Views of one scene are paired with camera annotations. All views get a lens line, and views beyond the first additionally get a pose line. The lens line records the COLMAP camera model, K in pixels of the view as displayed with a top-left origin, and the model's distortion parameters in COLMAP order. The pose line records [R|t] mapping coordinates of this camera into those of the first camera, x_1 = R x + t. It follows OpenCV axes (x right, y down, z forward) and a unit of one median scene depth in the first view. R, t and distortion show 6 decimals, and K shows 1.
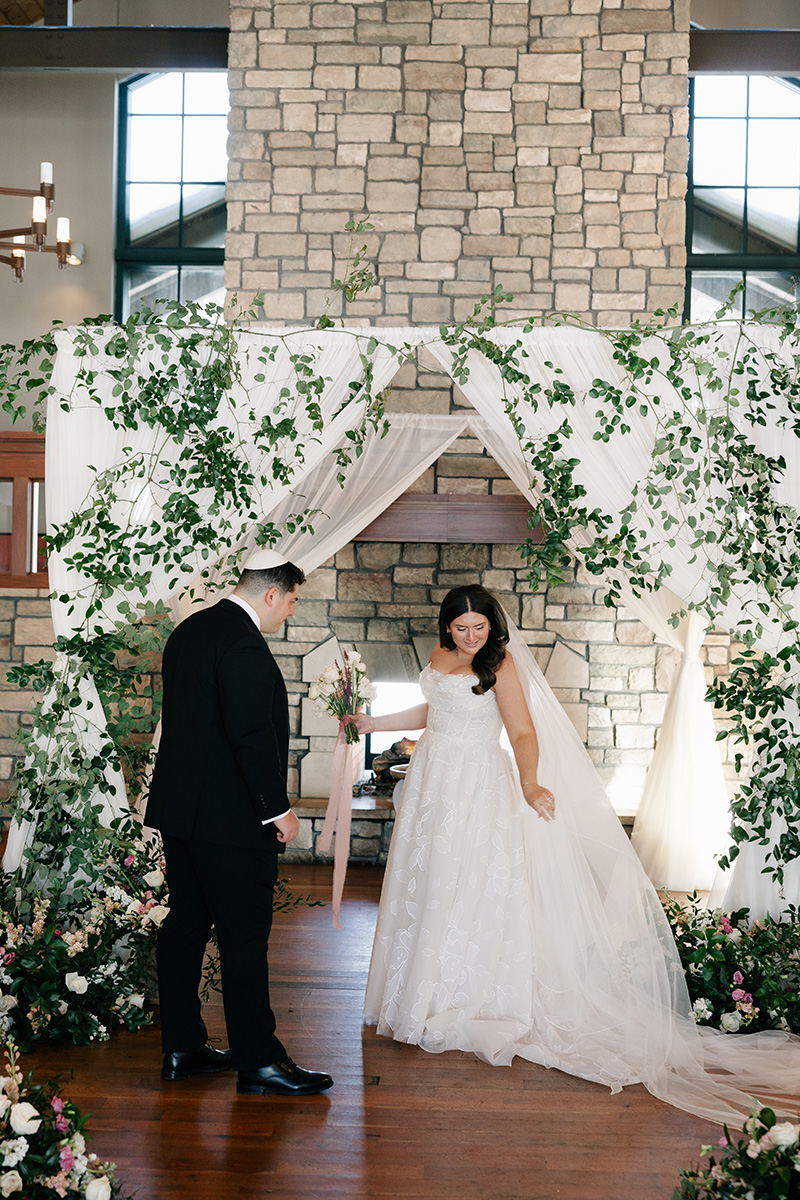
lens RADIAL K [[1703.7, 0, 402.3], [0, 1703.7, 621.7], [0, 0, 1]] dist [0.015653, 0.000000]
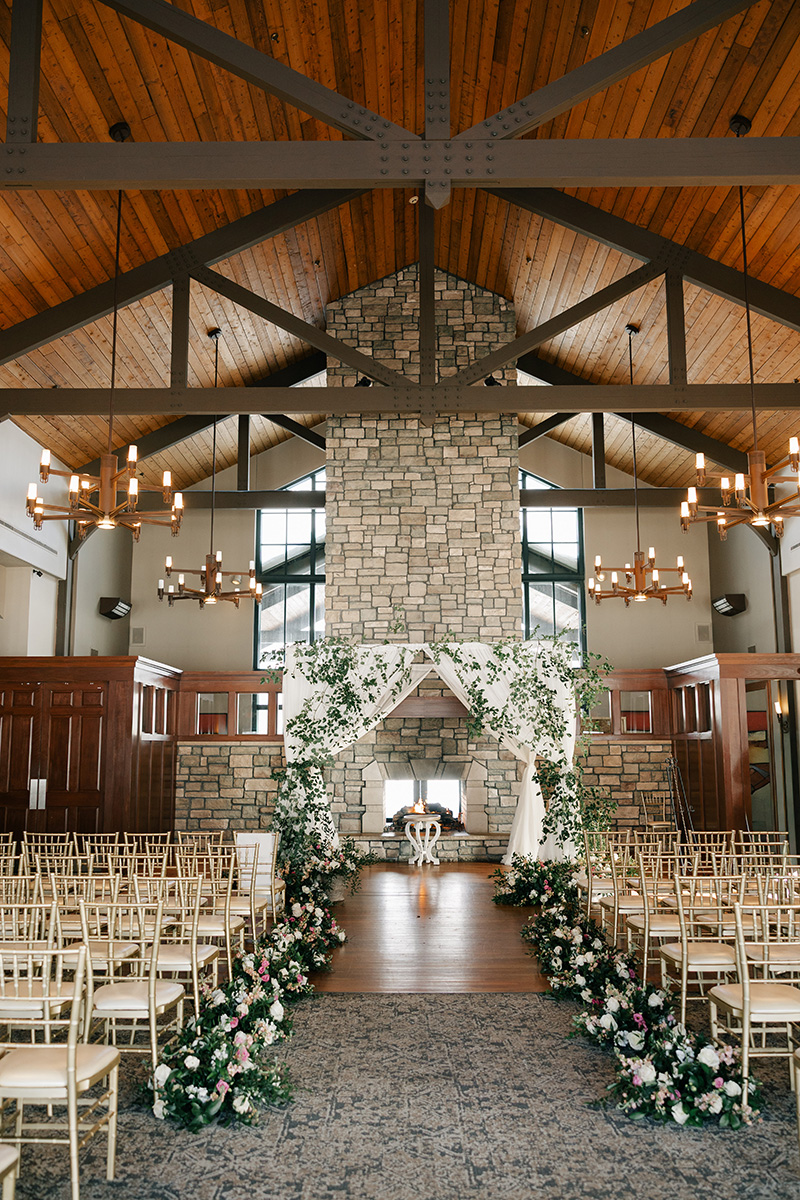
lens RADIAL K [[1112.3, 0, 388.1], [0, 1112.3, 578.6], [0, 0, 1]] dist [-0.013784, -0.000943]
pose [[0.999468, -0.018845, 0.026628, -0.087409], [0.022696, 0.988024, -0.152624, -0.005799], [-0.023433, 0.153147, 0.987926, -0.759960]]
